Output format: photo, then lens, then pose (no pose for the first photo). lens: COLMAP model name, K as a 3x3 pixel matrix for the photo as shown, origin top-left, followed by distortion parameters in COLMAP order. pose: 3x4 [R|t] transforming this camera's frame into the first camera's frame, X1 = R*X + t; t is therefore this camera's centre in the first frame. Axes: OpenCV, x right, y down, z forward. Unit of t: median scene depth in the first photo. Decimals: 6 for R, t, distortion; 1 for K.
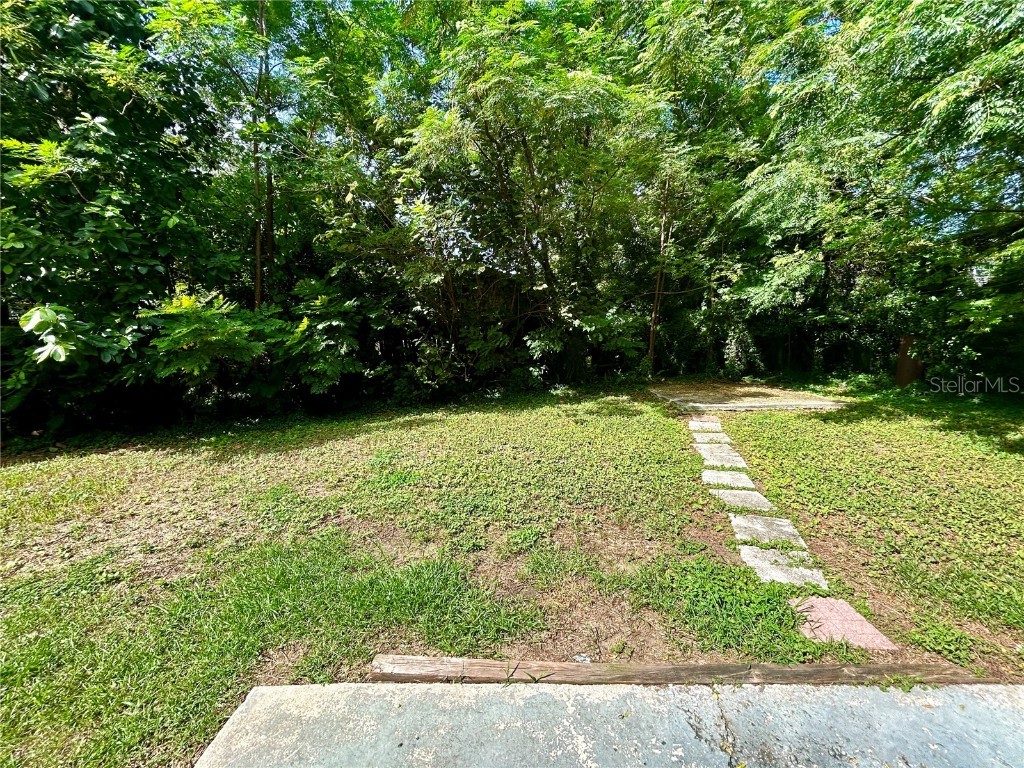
lens RADIAL K [[410.7, 0, 513.5], [0, 410.7, 383.9], [0, 0, 1]] dist [0.004947, -0.000591]
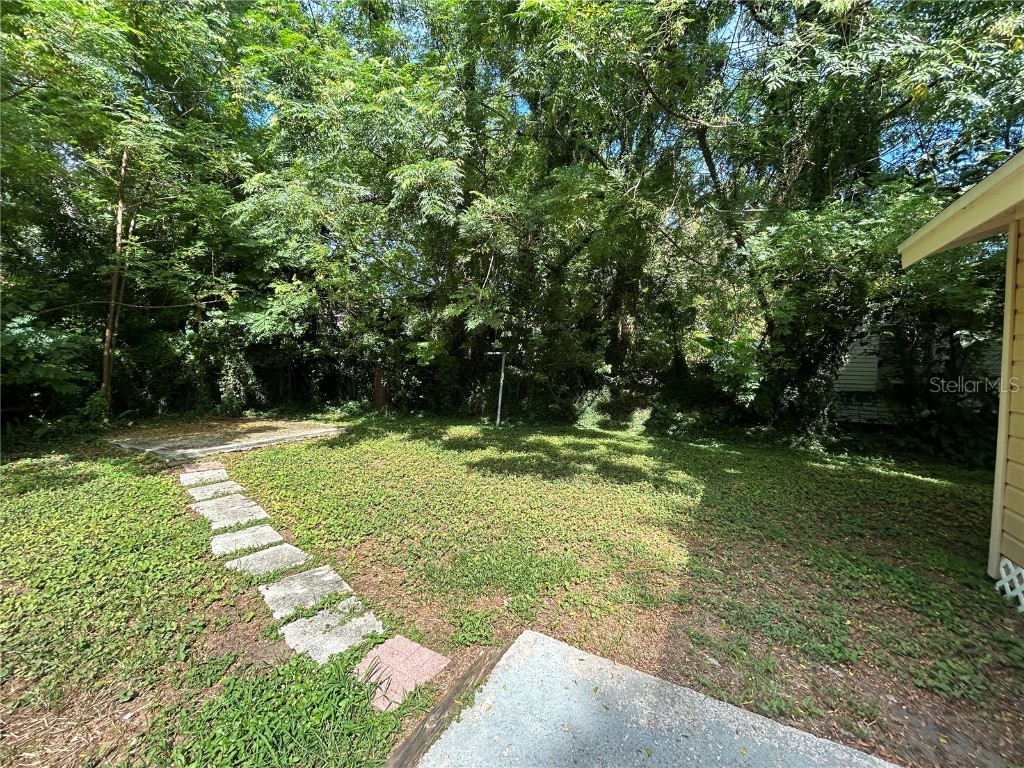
lens RADIAL K [[410.7, 0, 507.1], [0, 410.7, 380.0], [0, 0, 1]] dist [0.004947, -0.000591]
pose [[0.455016, -0.006716, 0.890458, 0.045410], [0.088644, 0.995346, -0.037789, -0.001017], [-0.886060, 0.096129, 0.453494, 0.178184]]
